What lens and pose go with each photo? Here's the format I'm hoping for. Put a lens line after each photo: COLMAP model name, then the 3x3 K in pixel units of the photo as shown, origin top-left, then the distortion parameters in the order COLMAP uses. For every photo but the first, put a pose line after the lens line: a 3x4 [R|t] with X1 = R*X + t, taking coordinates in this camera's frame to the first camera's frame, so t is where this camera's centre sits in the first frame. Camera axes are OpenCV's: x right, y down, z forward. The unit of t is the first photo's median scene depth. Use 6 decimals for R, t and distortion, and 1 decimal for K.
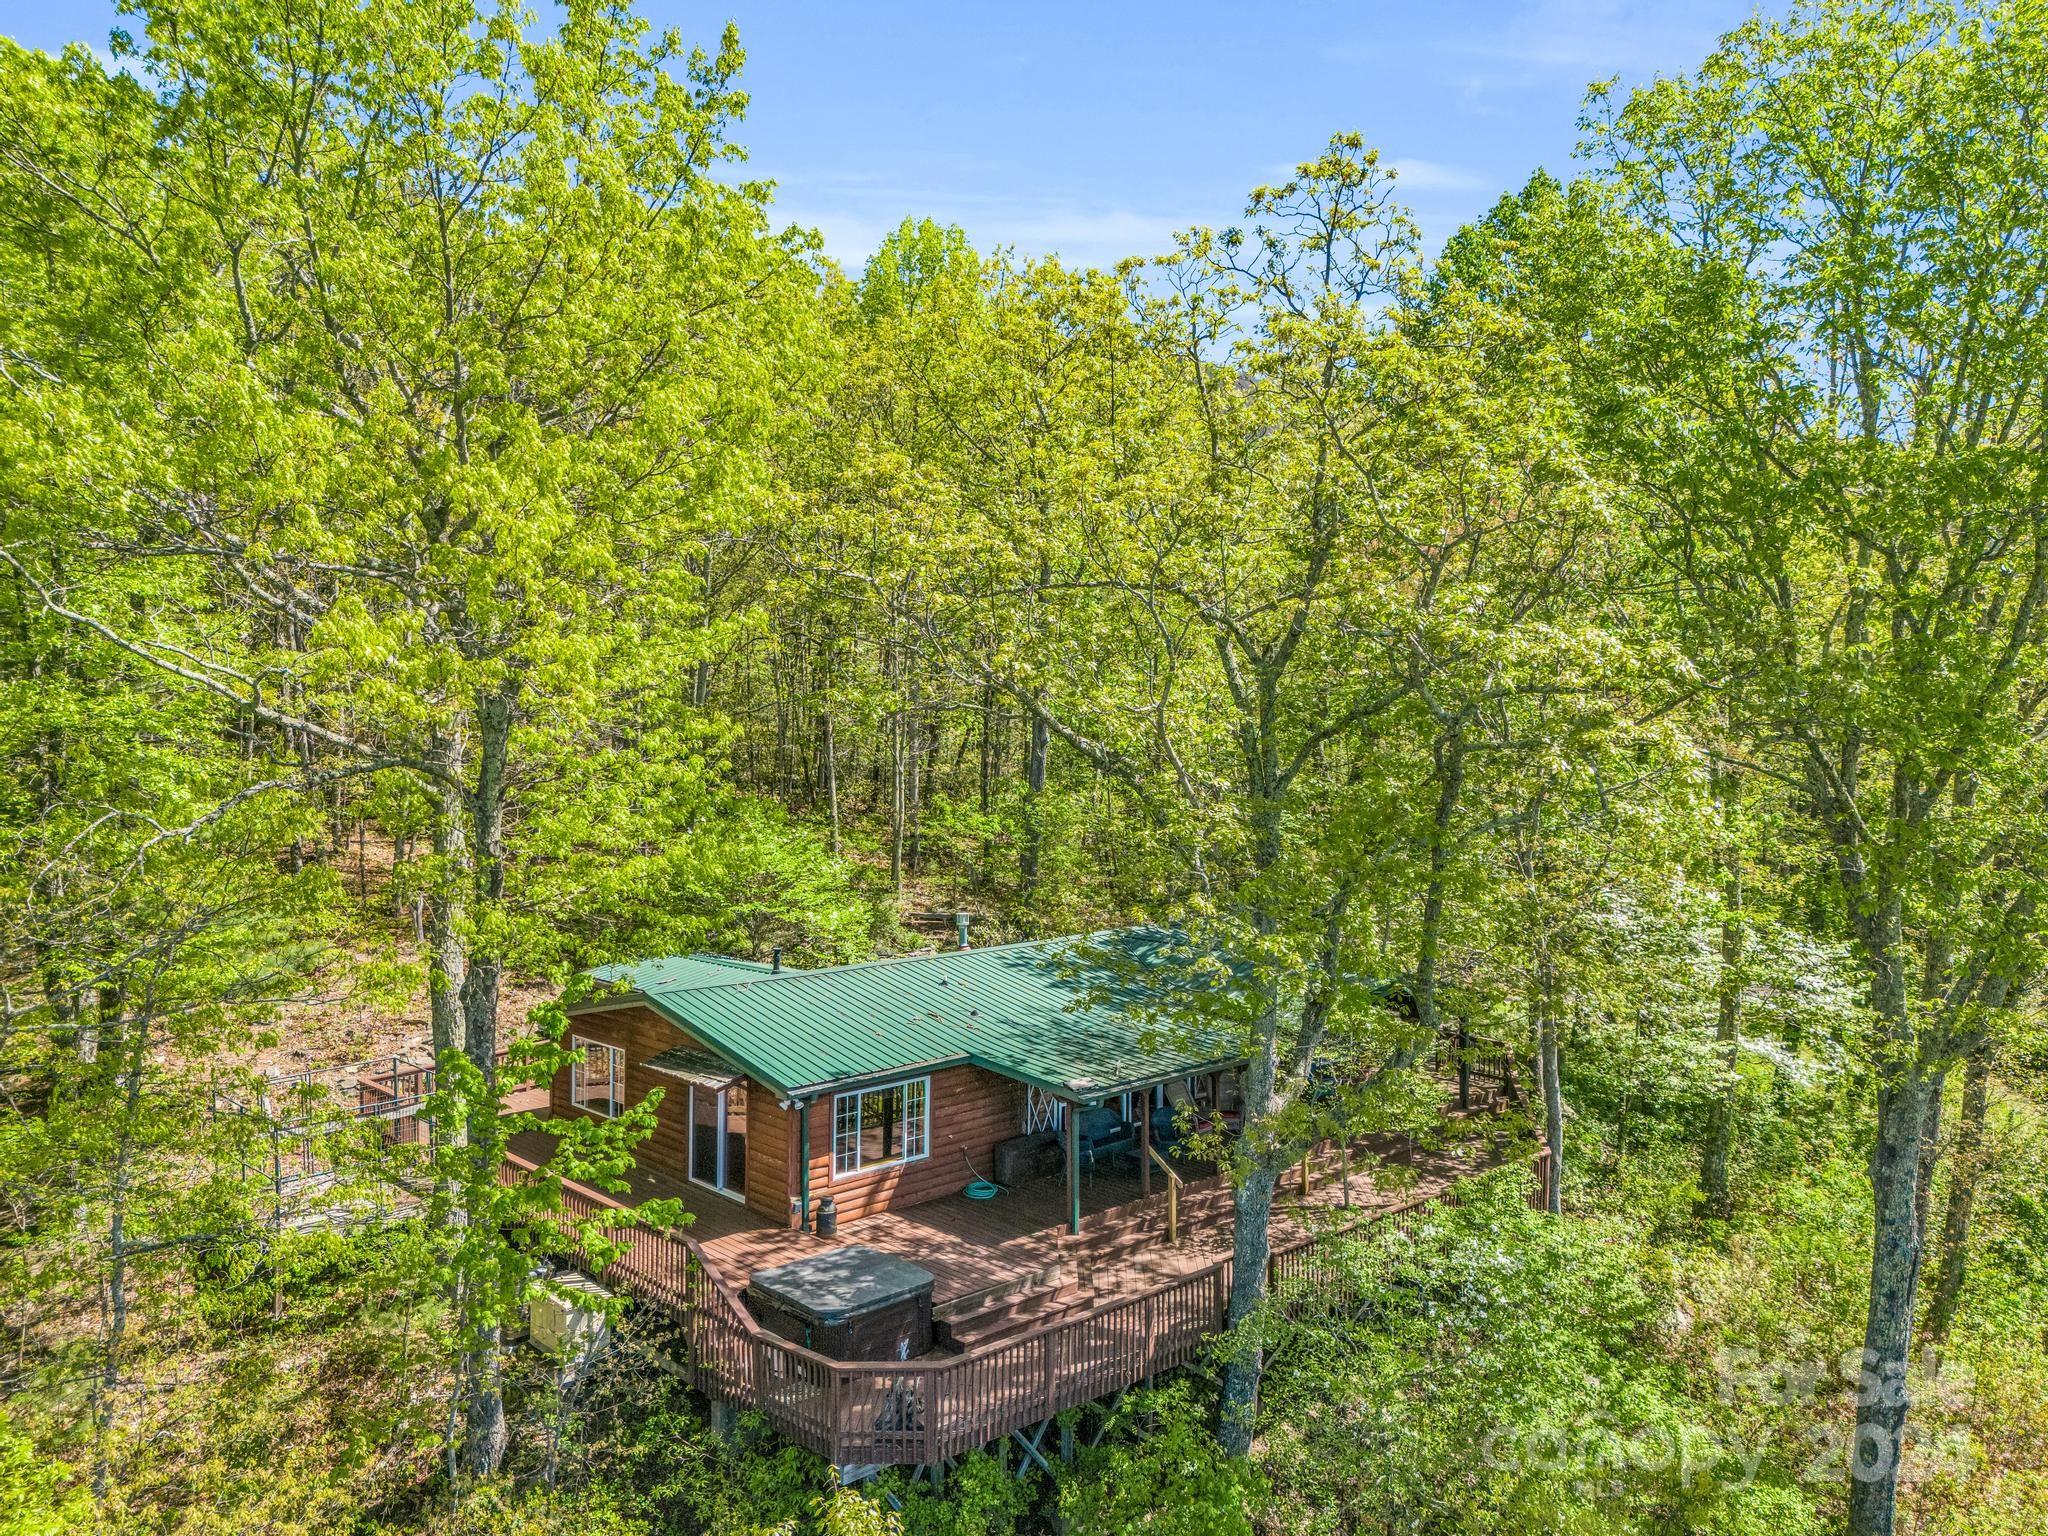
lens RADIAL K [[1452.9, 0, 1024.0], [0, 1452.9, 768.0], [0, 0, 1]] dist [-0.009699, -0.000917]
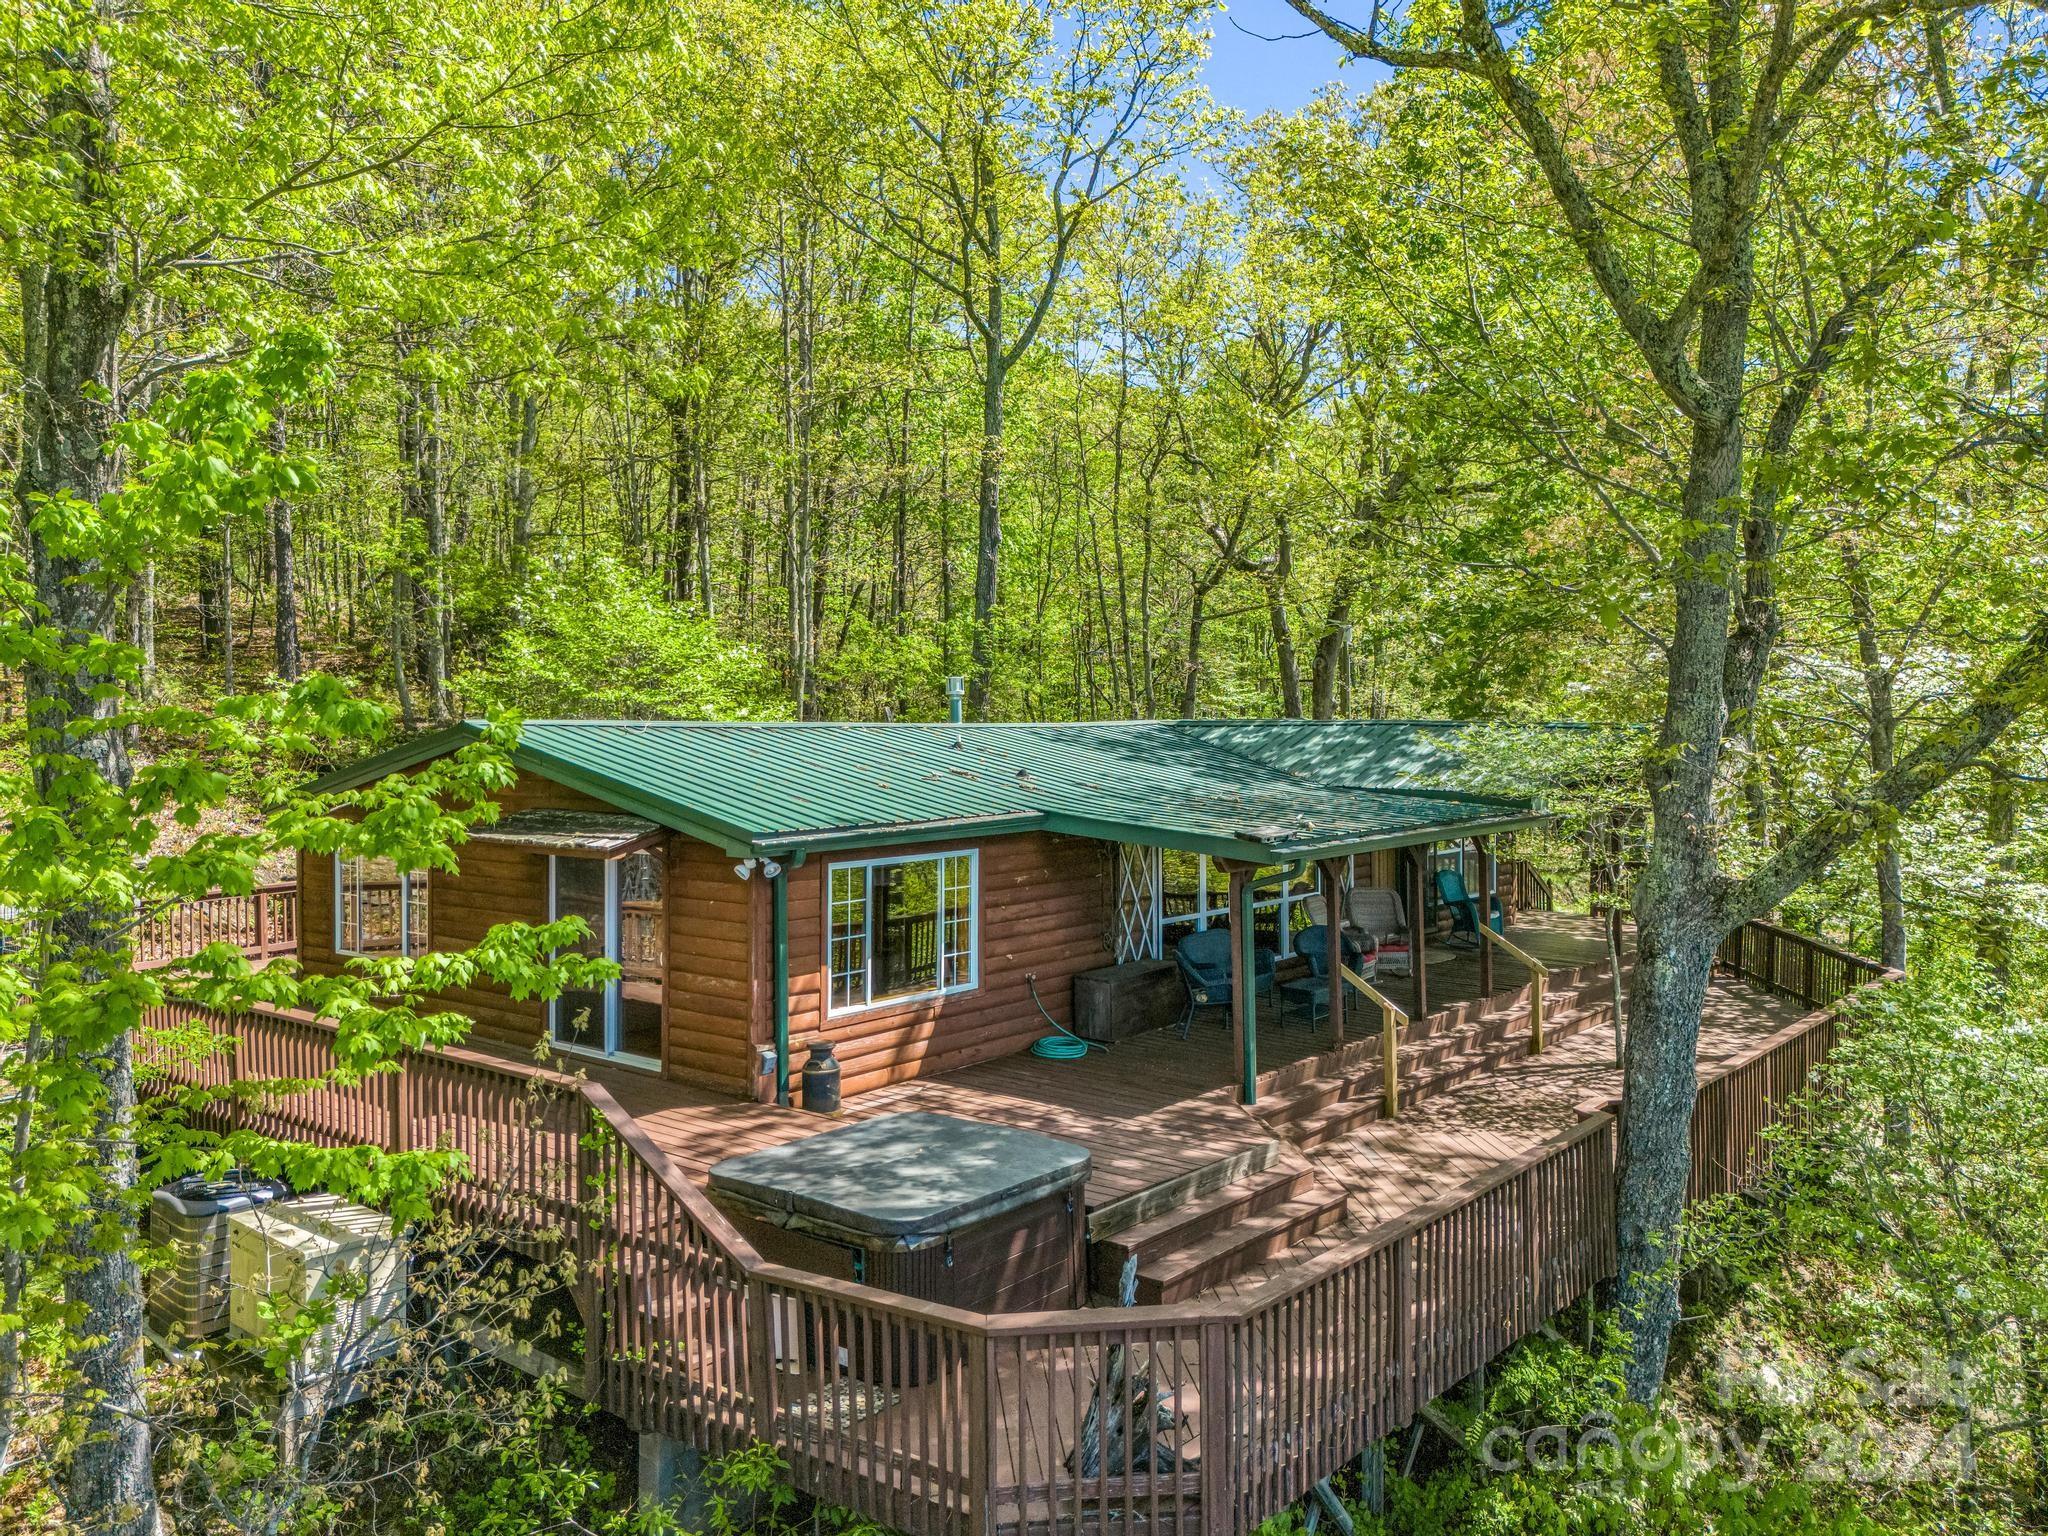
lens RADIAL K [[1484.4, 0, 1024.0], [0, 1484.4, 768.0], [0, 0, 1]] dist [0.009433, 0.001398]
pose [[0.992674, -0.012952, 0.120131, -0.125652], [0.013224, 0.999911, -0.001472, 0.193484], [-0.120101, 0.003050, 0.992757, 0.438520]]
